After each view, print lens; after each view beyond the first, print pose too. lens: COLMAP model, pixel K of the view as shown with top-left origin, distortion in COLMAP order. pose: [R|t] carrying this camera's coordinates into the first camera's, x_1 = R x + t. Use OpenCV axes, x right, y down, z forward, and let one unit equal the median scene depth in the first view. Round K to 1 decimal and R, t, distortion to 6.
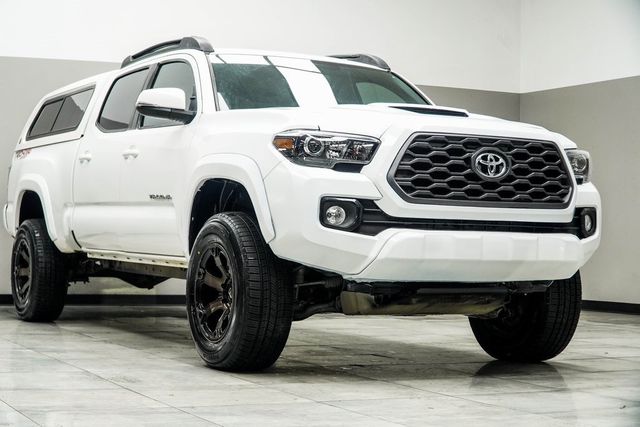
lens RADIAL K [[1239.4, 0, 317.9], [0, 1239.4, 192.3], [0, 0, 1]] dist [-0.154455, 0.000000]
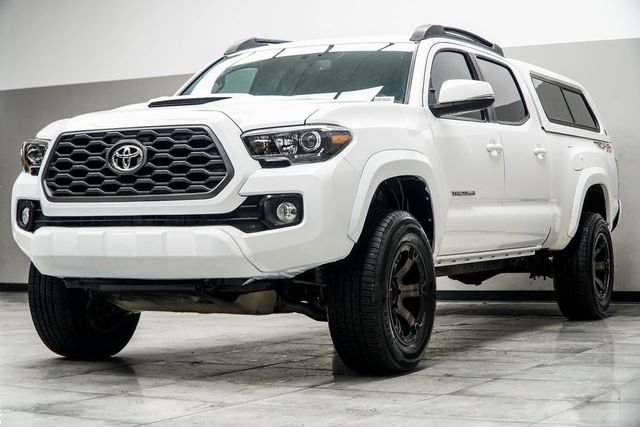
lens RADIAL K [[1297.8, 0, 320.7], [0, 1297.8, 211.8], [0, 0, 1]] dist [-0.134126, 0.000000]
pose [[0.579881, -0.035122, -0.813944, 1.053659], [0.053515, 0.998555, -0.004962, 0.033254], [0.812942, -0.040681, 0.580922, 0.538219]]
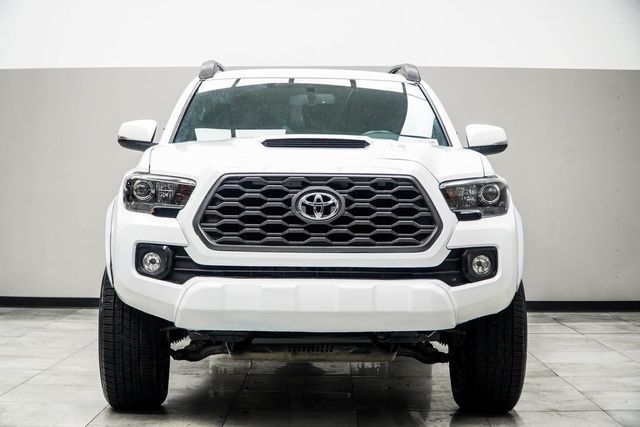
lens RADIAL K [[1239.4, 0, 330.8], [0, 1239.4, 202.0], [0, 0, 1]] dist [-0.154455, 0.000000]
pose [[0.897275, -0.011640, -0.441319, 0.553055], [0.026656, 0.999257, 0.027839, -0.050321], [0.440667, -0.036743, 0.896918, 0.189269]]
